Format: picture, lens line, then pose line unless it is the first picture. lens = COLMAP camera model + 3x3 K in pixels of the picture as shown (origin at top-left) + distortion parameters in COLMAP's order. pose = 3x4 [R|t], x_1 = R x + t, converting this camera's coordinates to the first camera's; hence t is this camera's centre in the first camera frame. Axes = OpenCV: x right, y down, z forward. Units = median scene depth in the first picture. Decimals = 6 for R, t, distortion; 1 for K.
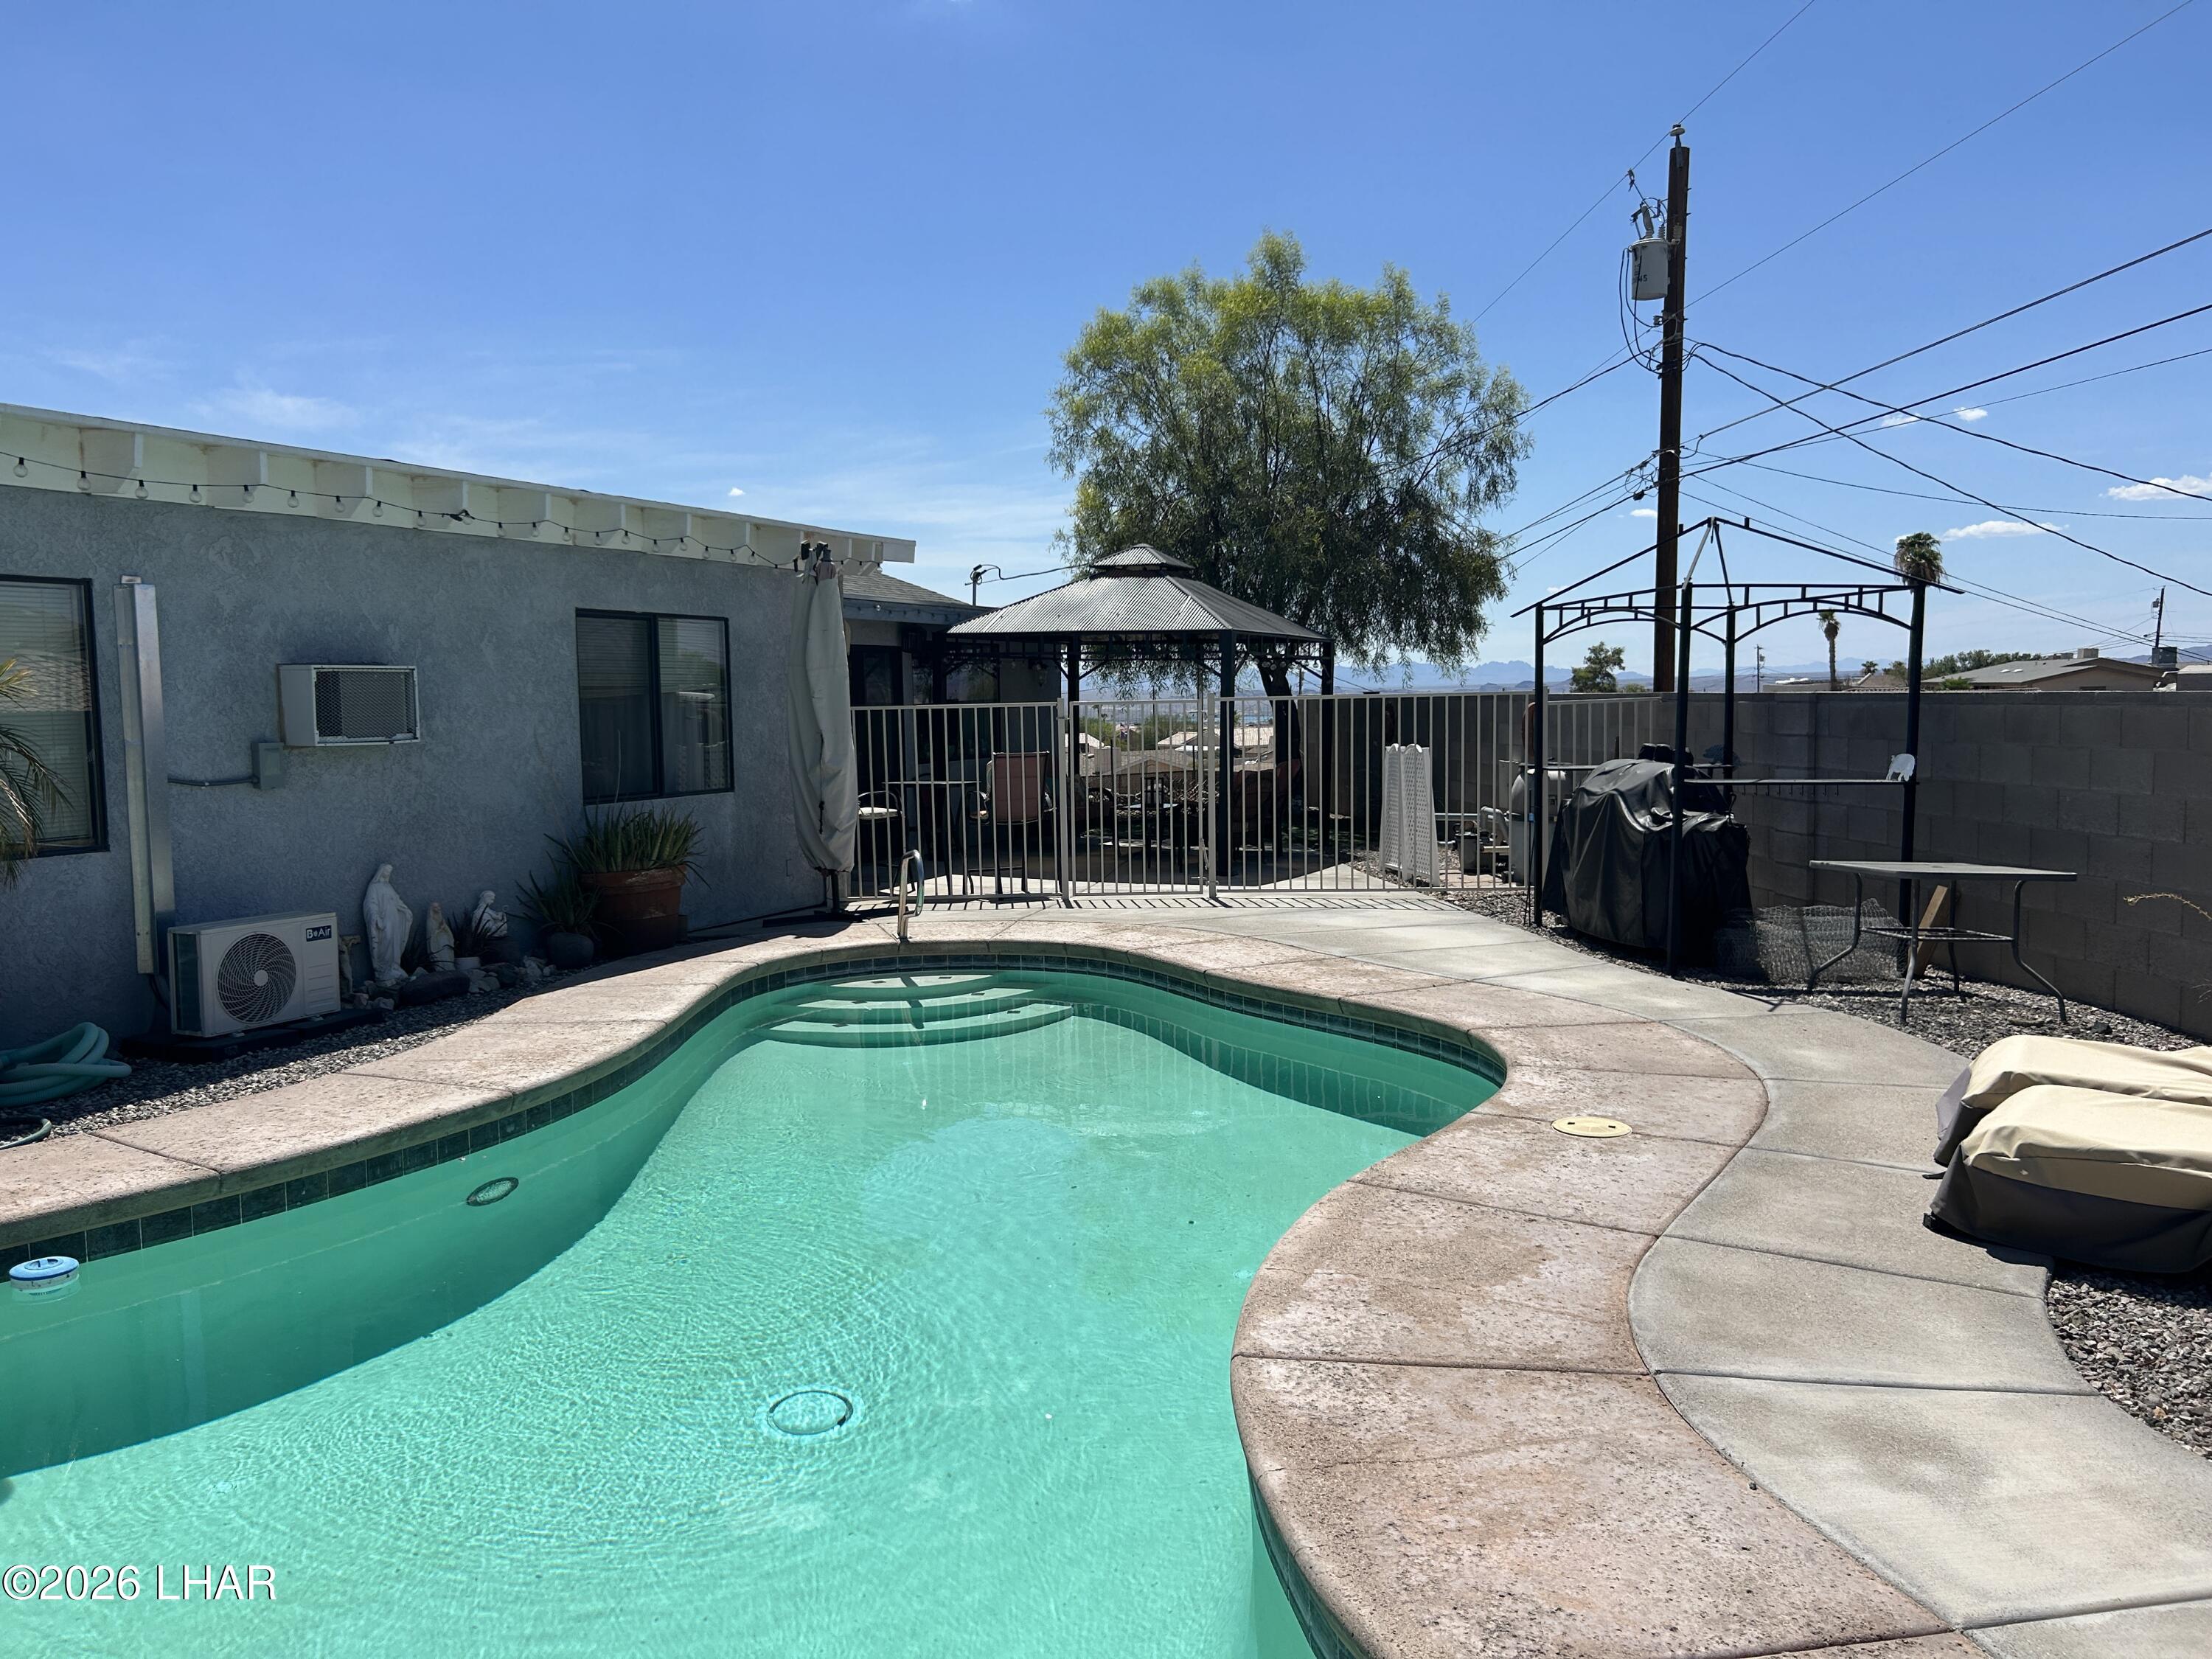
lens RADIAL K [[1639.1, 0, 1106.0], [0, 1639.1, 829.5], [0, 0, 1]] dist [0.090550, -0.140997]
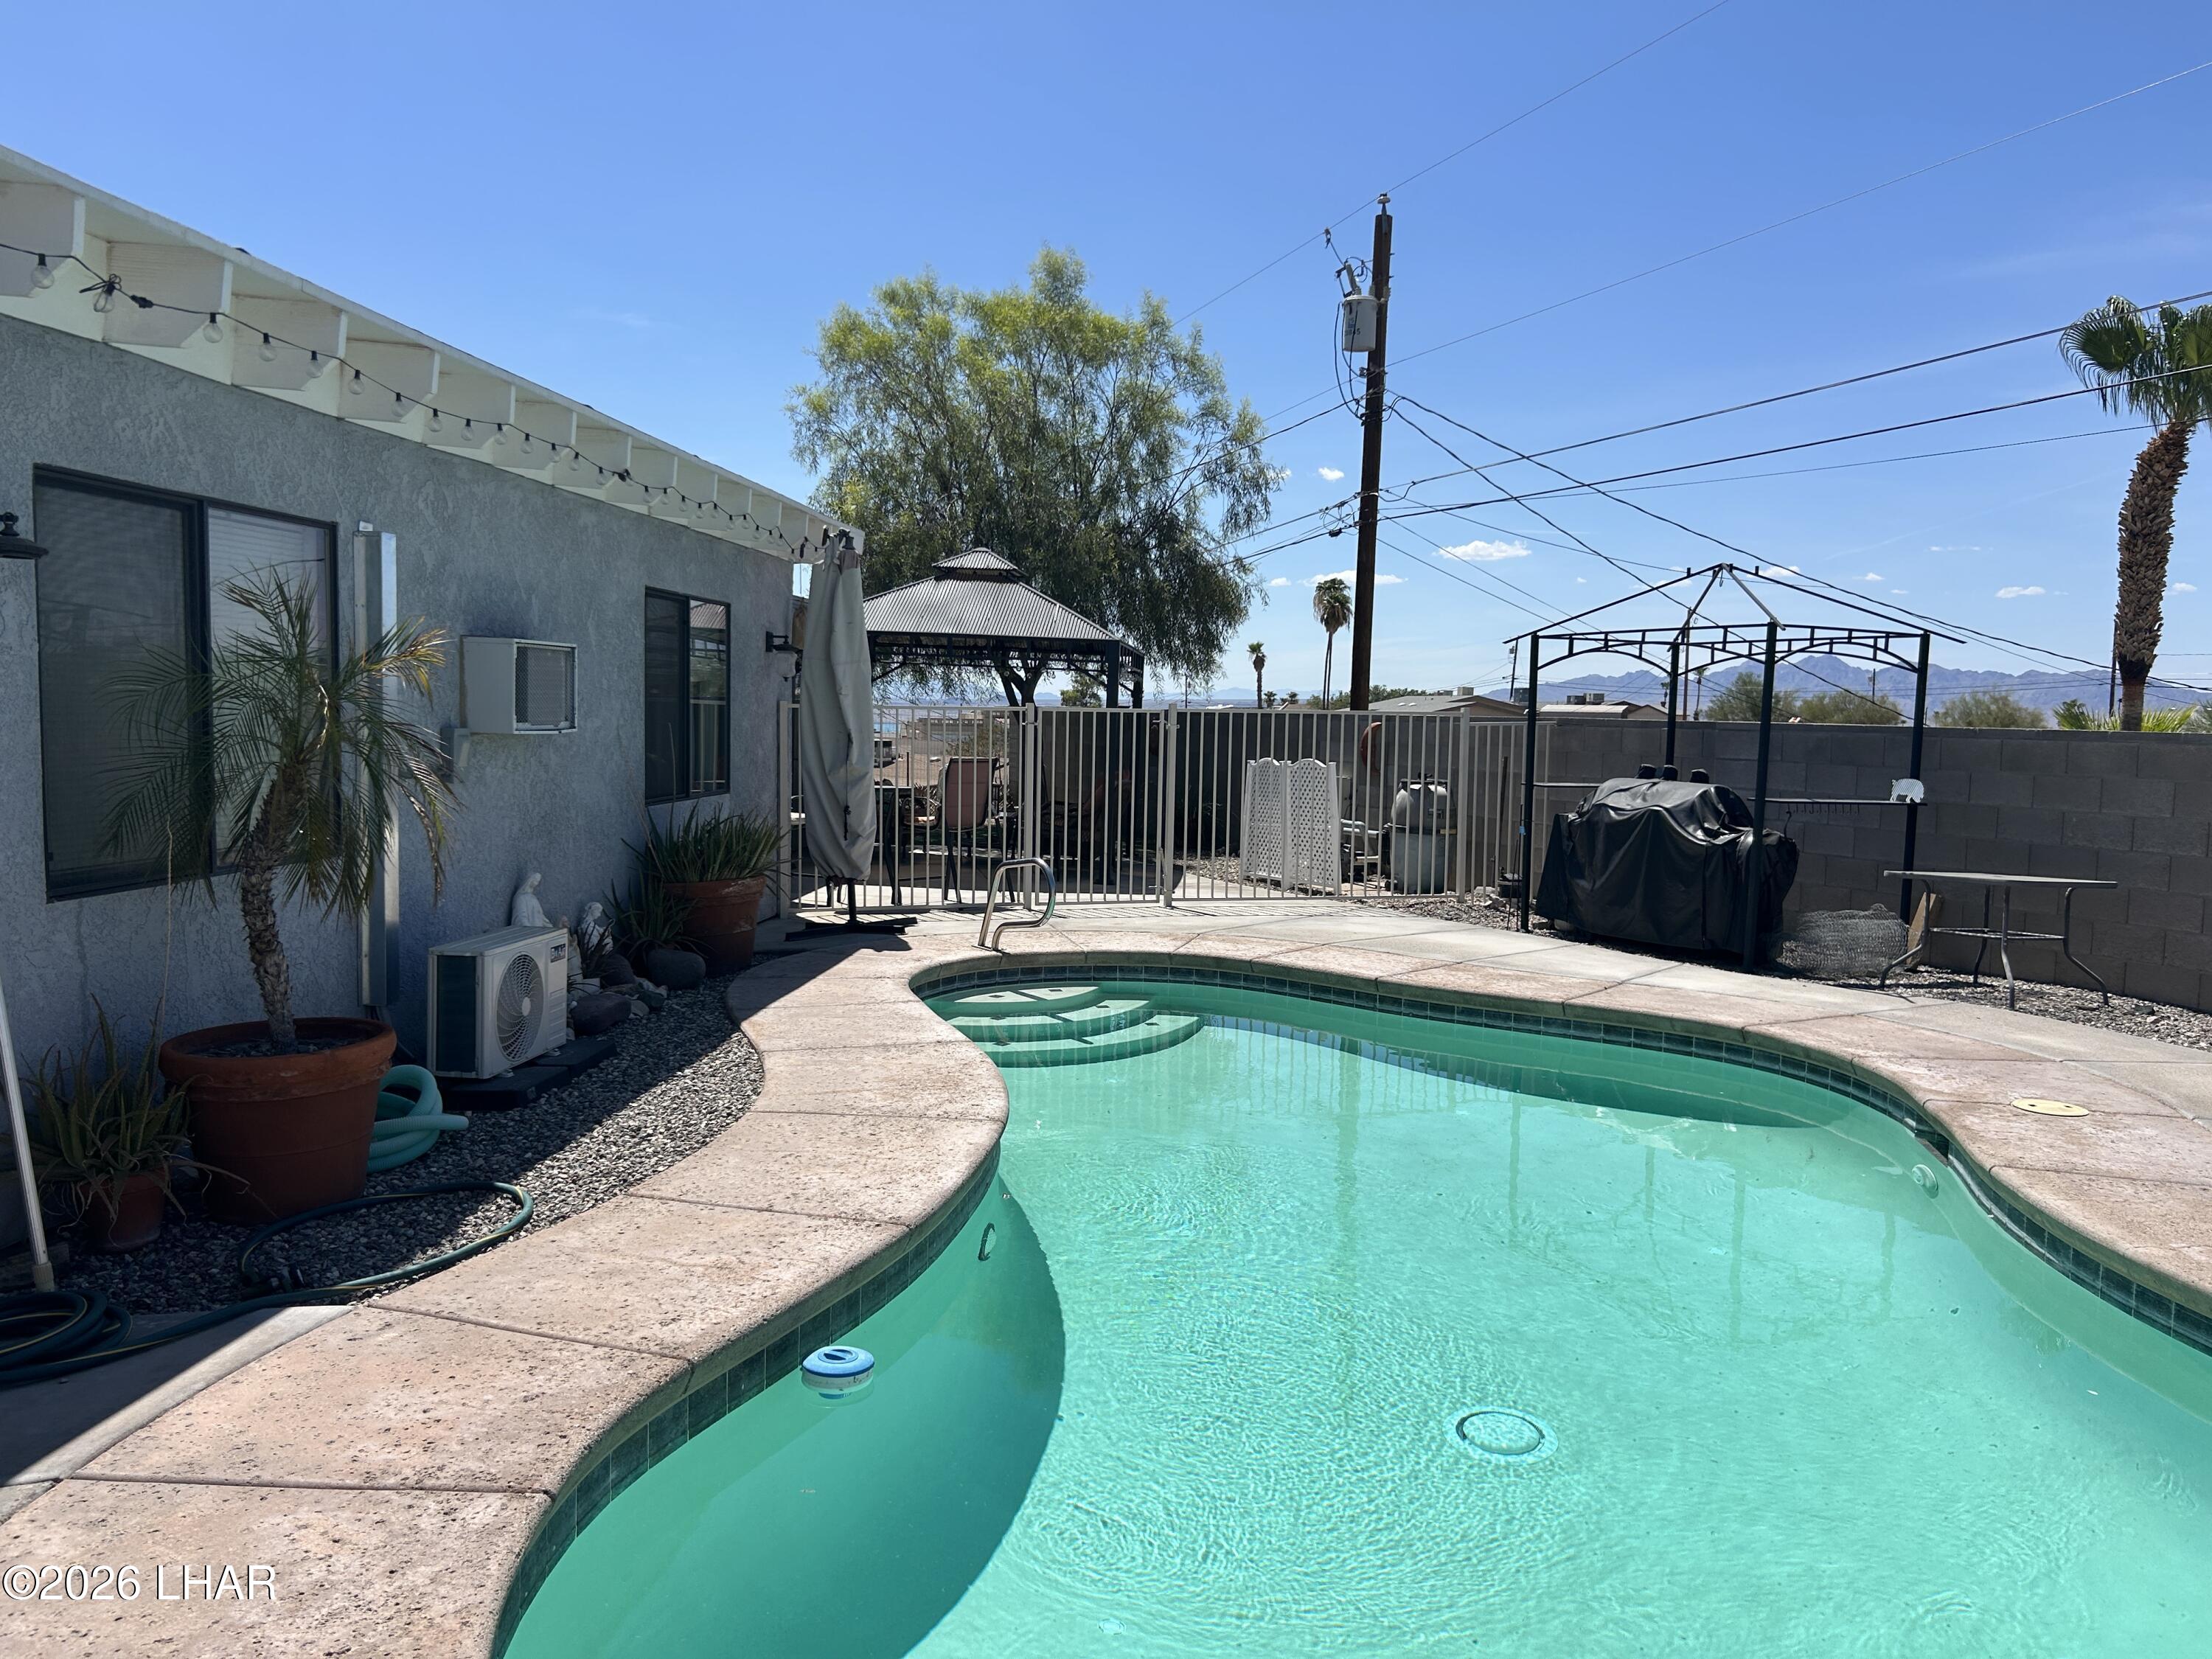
lens RADIAL K [[1639.1, 0, 1106.0], [0, 1639.1, 829.5], [0, 0, 1]] dist [0.090550, -0.140997]
pose [[0.945678, 0.009935, 0.324954, -0.363442], [-0.008014, 0.999942, -0.007249, 0.002170], [-0.325007, 0.004251, 0.945702, 0.074426]]
